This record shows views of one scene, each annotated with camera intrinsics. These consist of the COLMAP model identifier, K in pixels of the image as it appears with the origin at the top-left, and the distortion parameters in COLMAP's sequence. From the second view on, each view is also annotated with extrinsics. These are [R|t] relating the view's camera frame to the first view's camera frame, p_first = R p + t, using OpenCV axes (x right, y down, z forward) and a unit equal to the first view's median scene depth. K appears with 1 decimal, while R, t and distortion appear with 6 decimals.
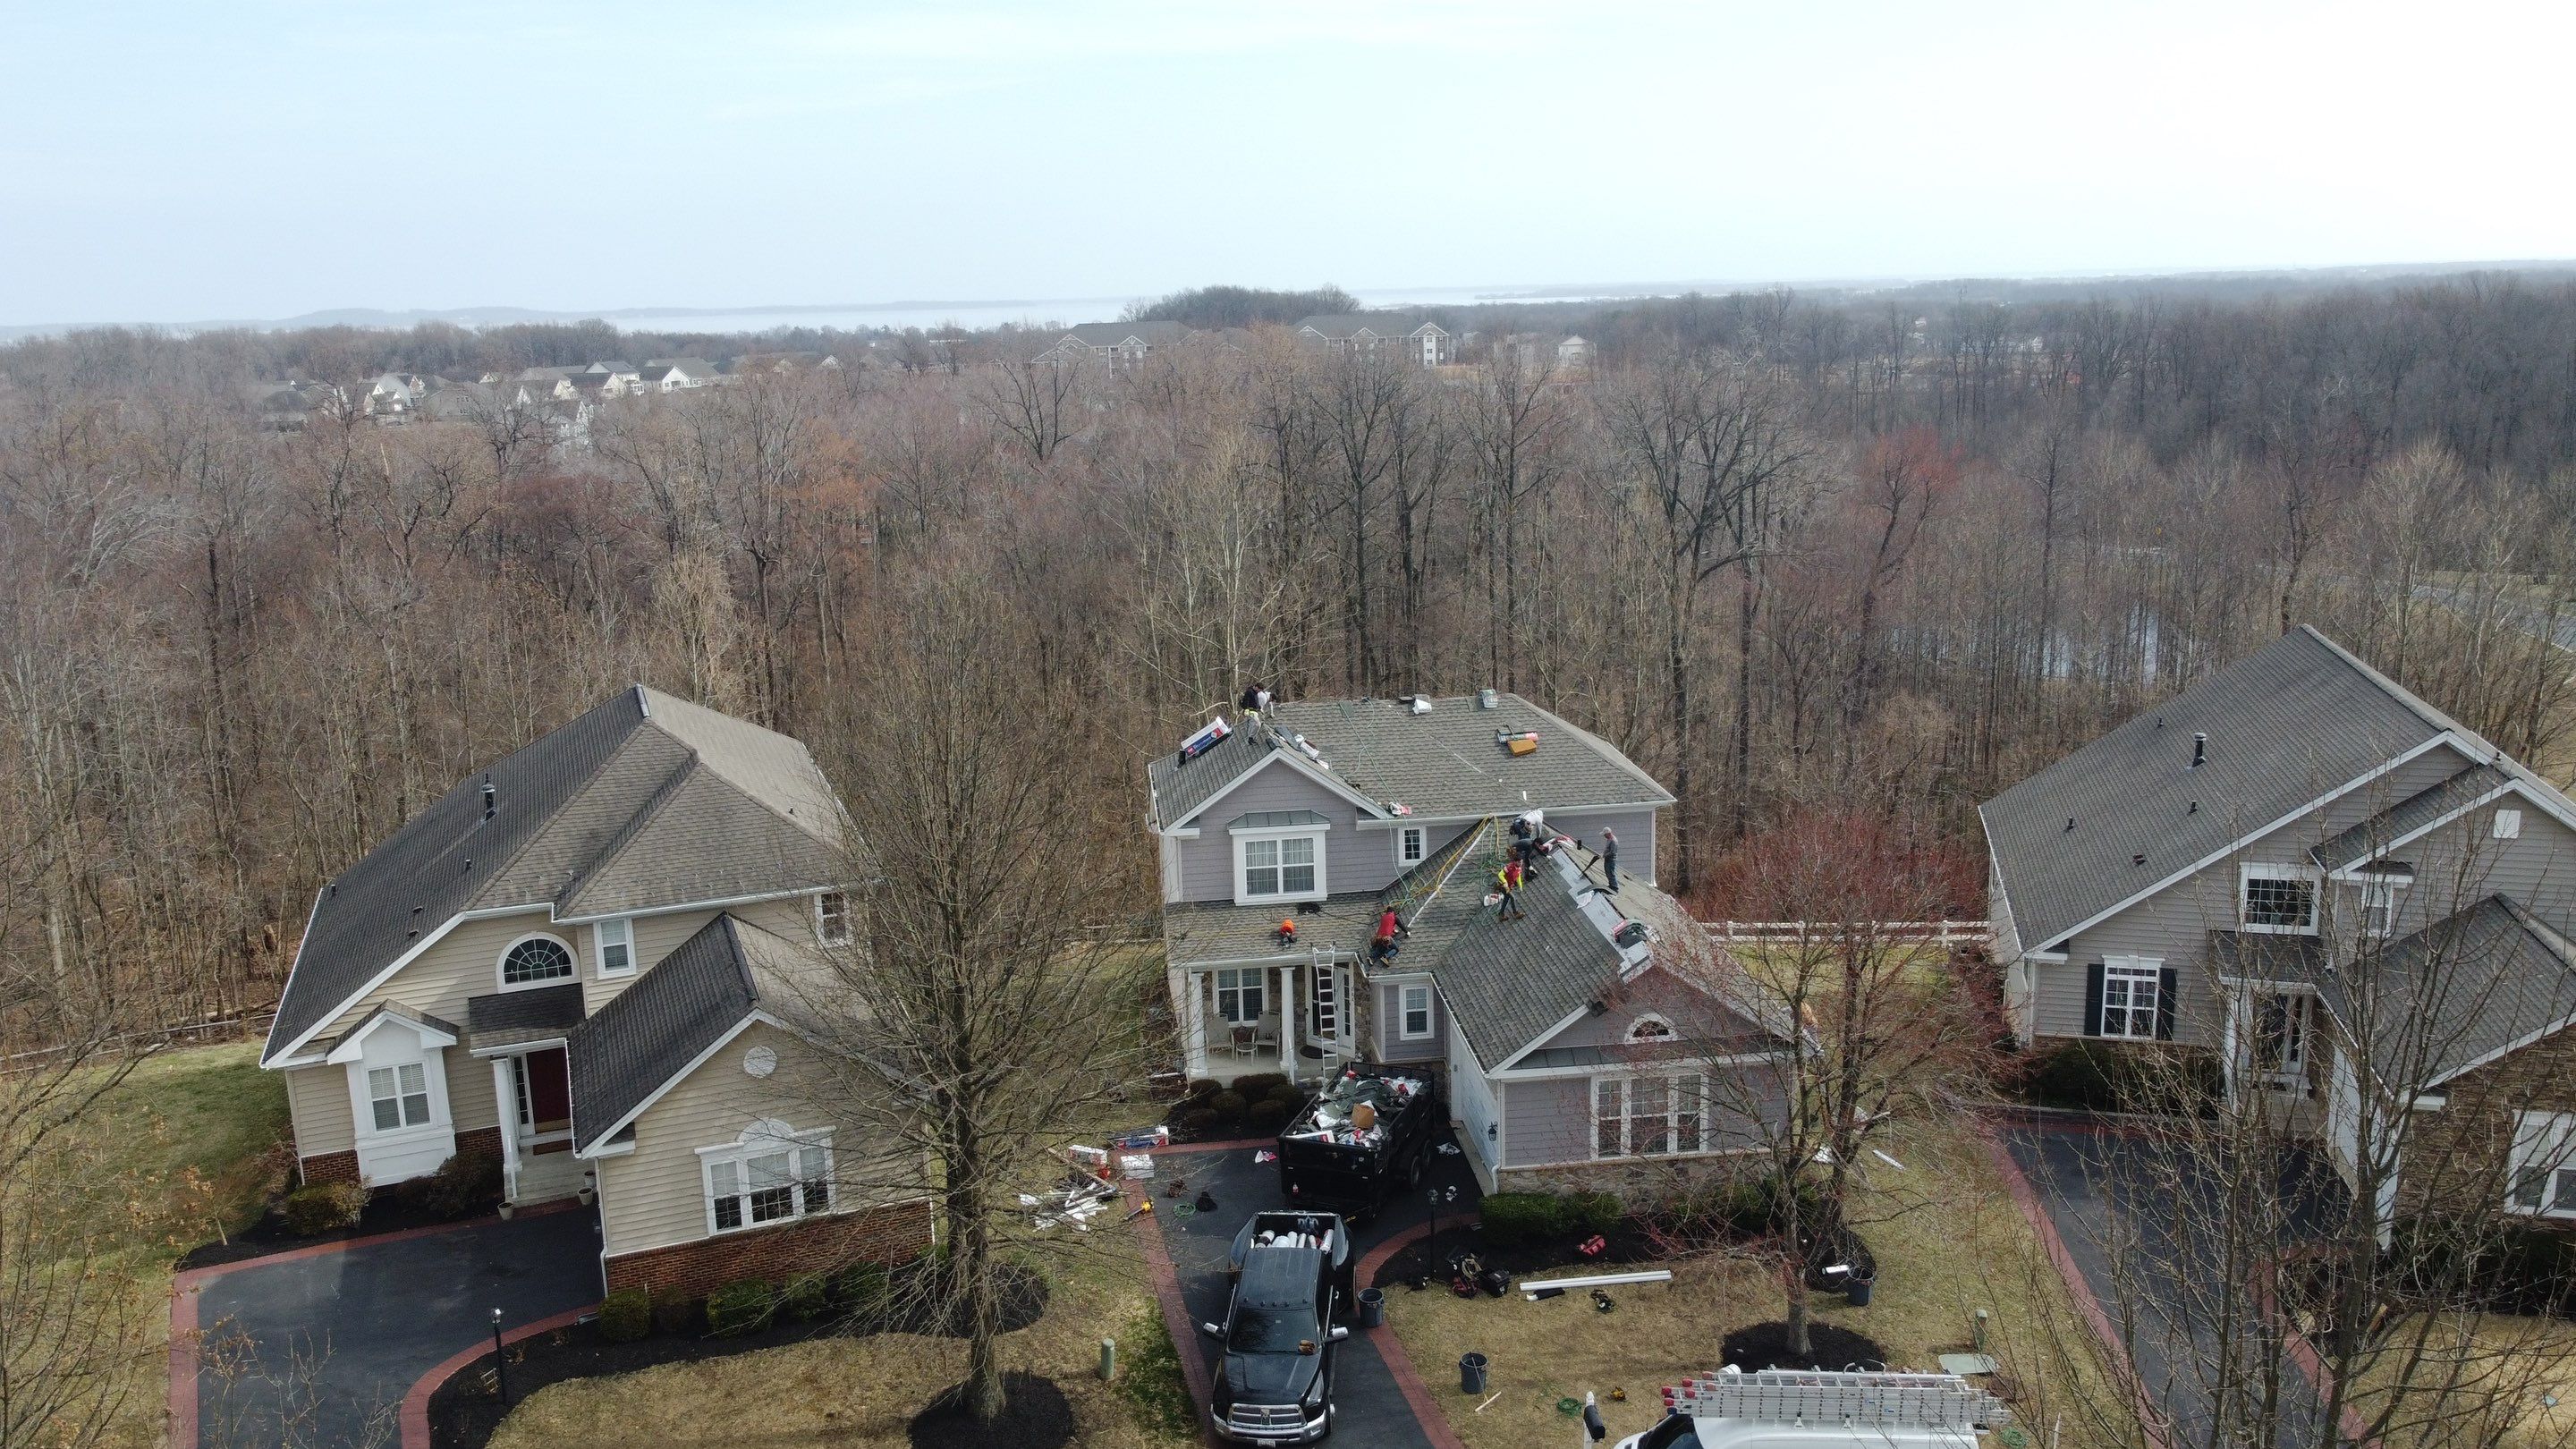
lens RADIAL K [[1956.7, 0, 1281.8], [0, 1956.7, 707.3], [0, 0, 1]] dist [-0.001354, -0.001076]
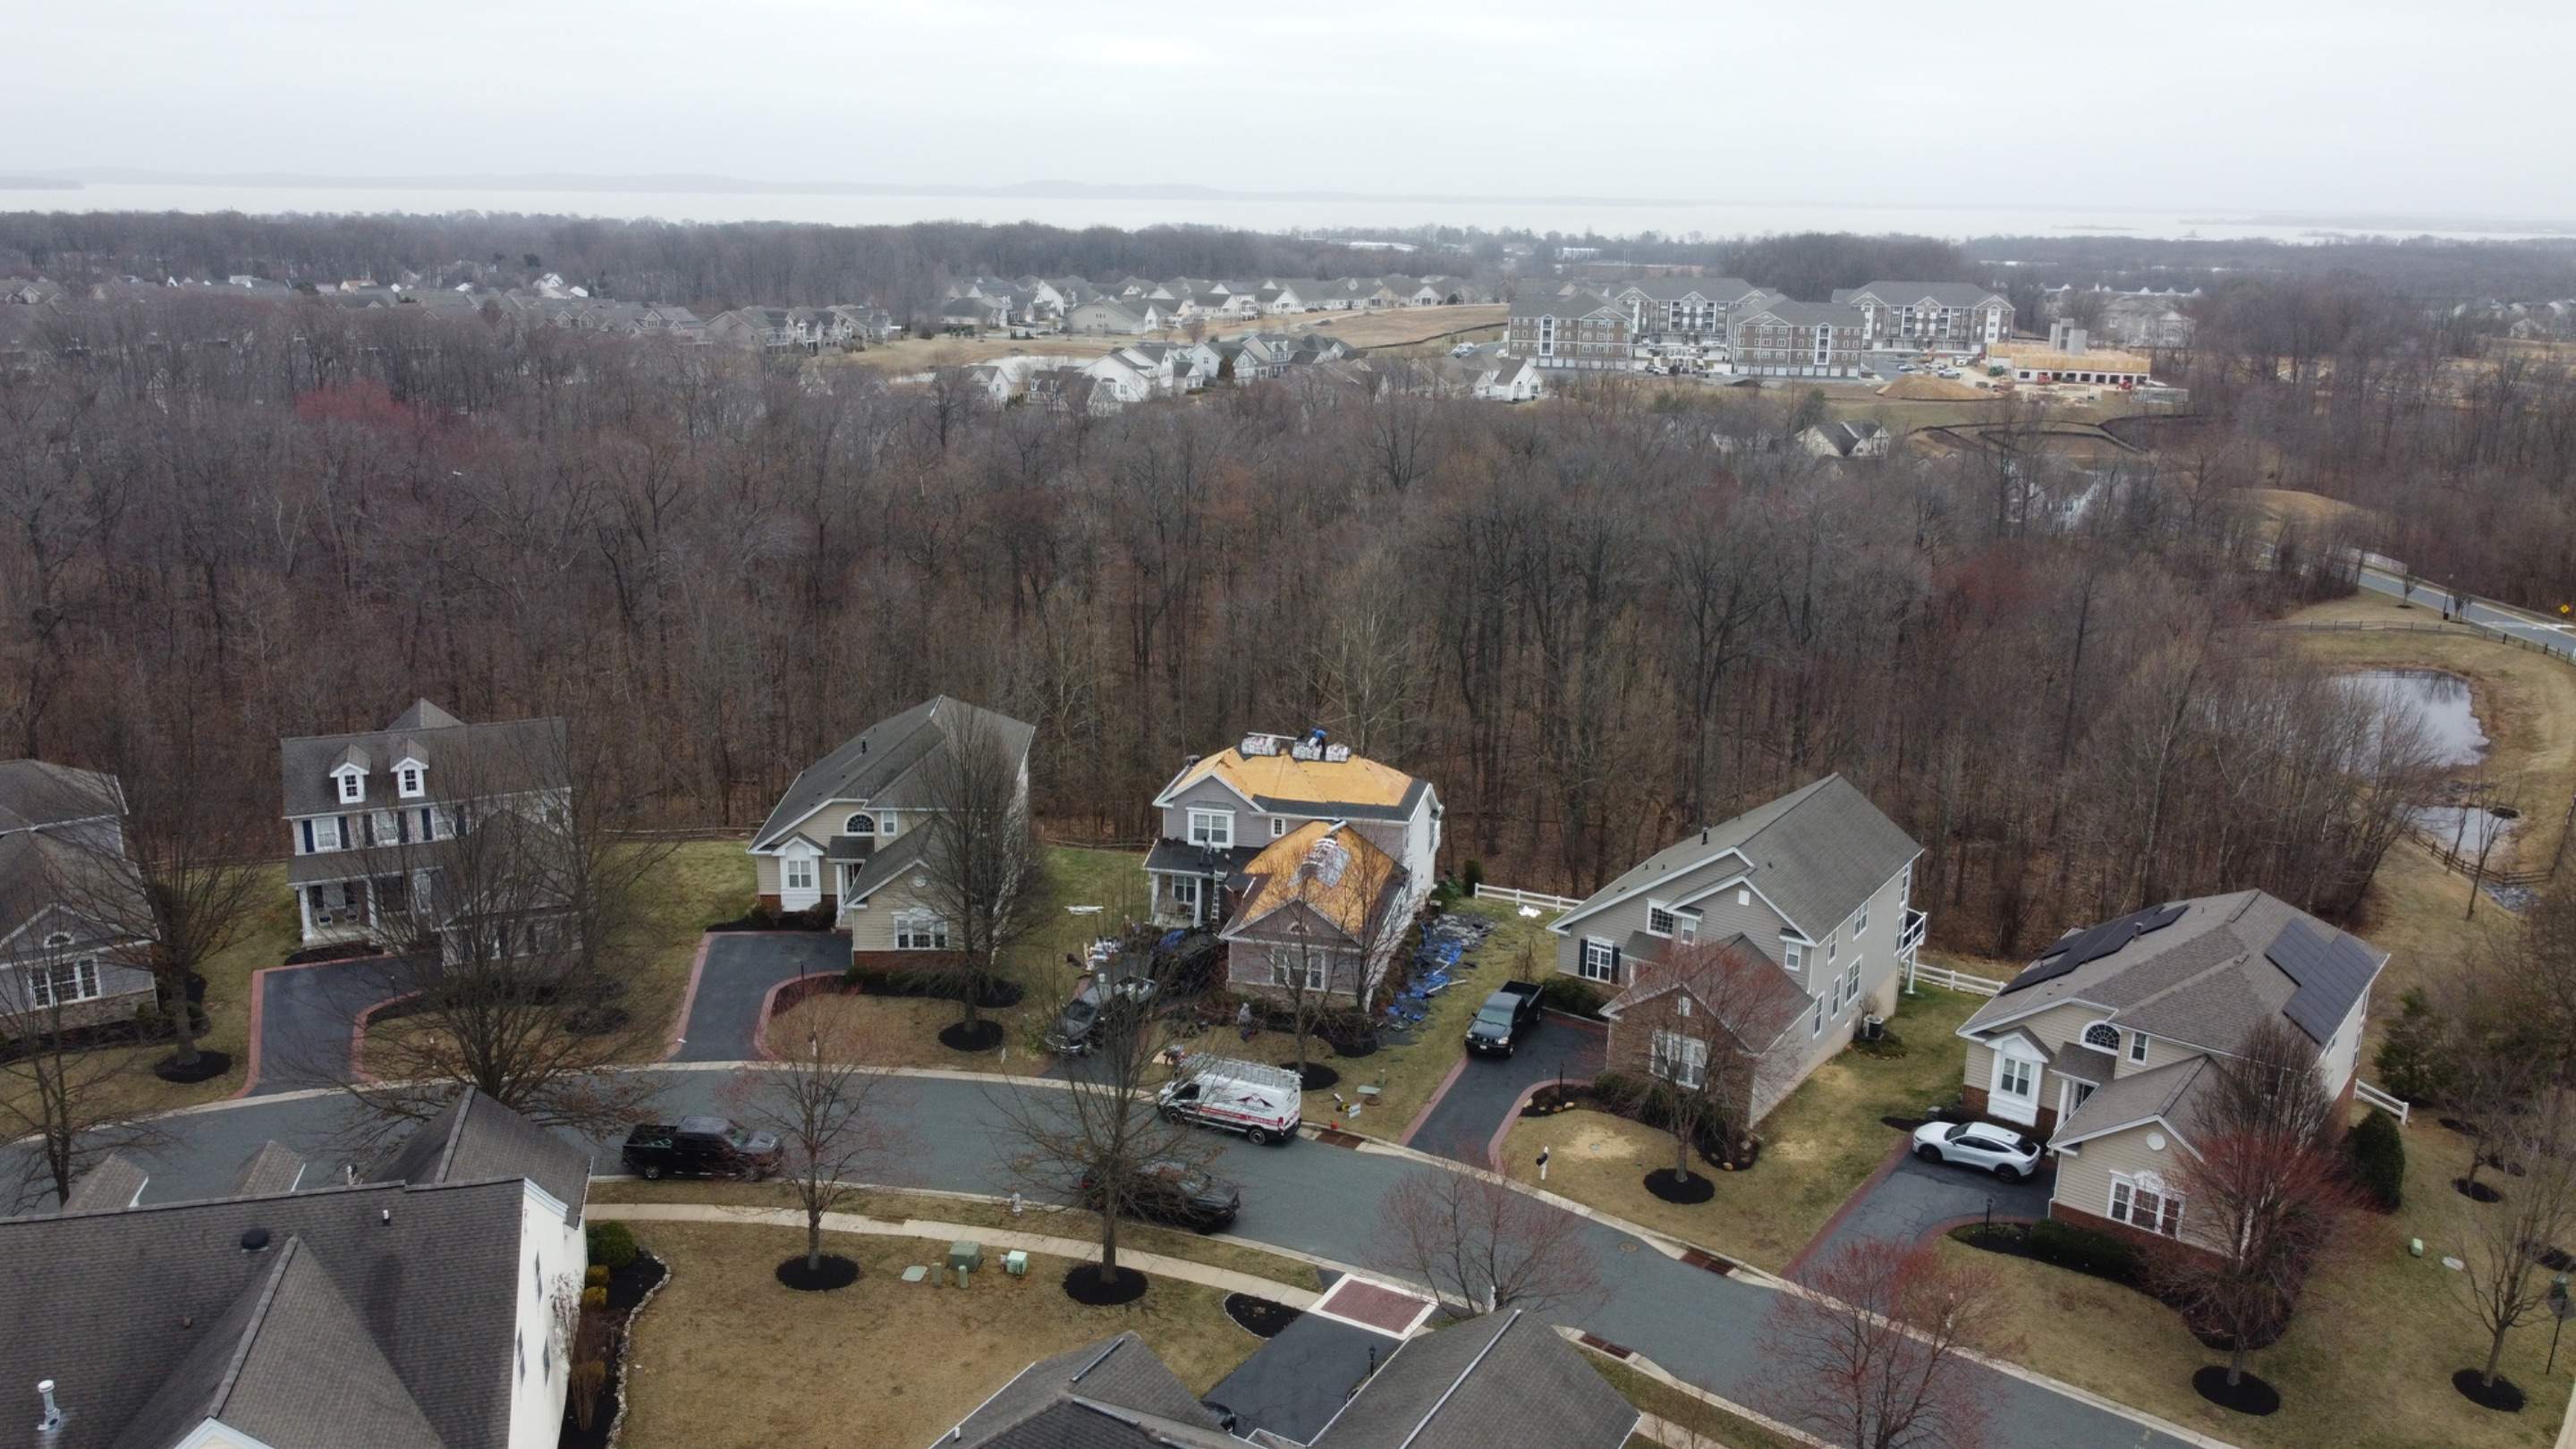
lens RADIAL K [[1956.7, 0, 1281.8], [0, 1956.7, 707.3], [0, 0, 1]] dist [-0.001354, -0.001076]
pose [[0.945975, 0.124017, -0.299584, 0.736286], [-0.108492, 0.991770, 0.067979, -0.209596], [0.305550, -0.031804, 0.951645, -0.991812]]
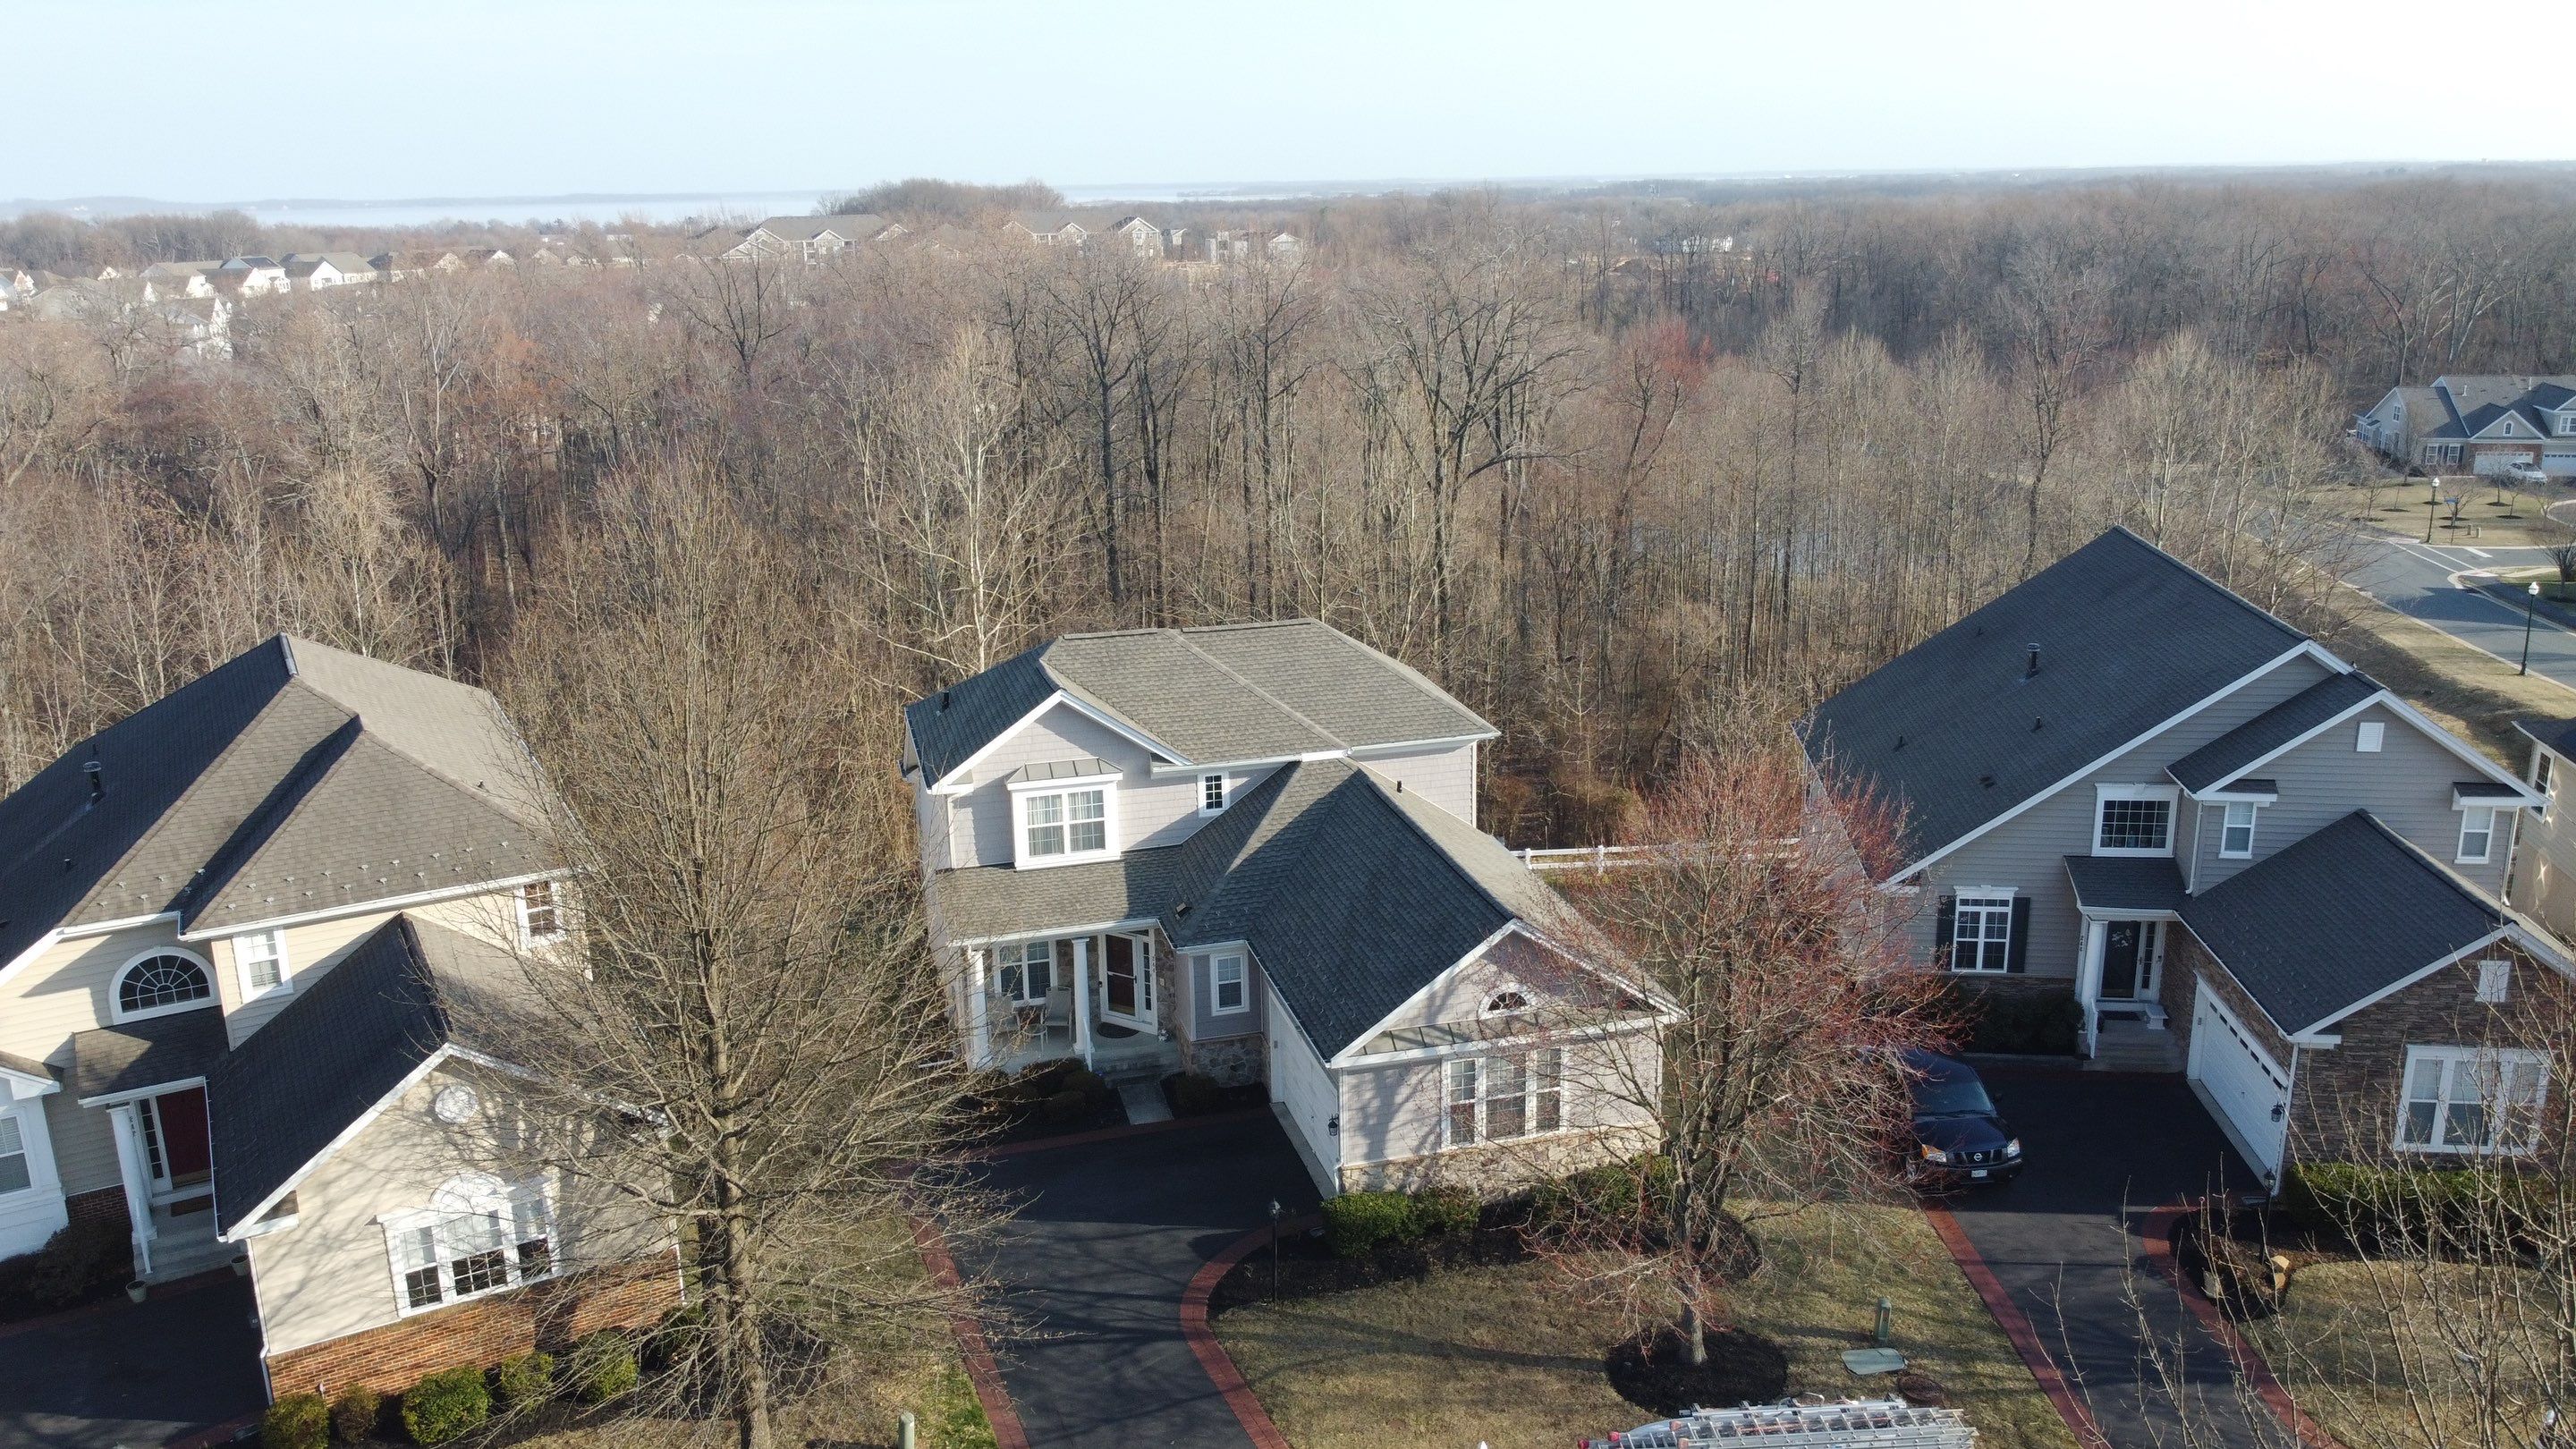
lens RADIAL K [[1956.7, 0, 1281.8], [0, 1956.7, 707.3], [0, 0, 1]] dist [-0.001354, -0.001076]
pose [[0.989015, -0.030156, 0.144709, -0.034698], [0.022889, 0.998404, 0.051624, -0.015788], [-0.146035, -0.047745, 0.988127, 0.133634]]
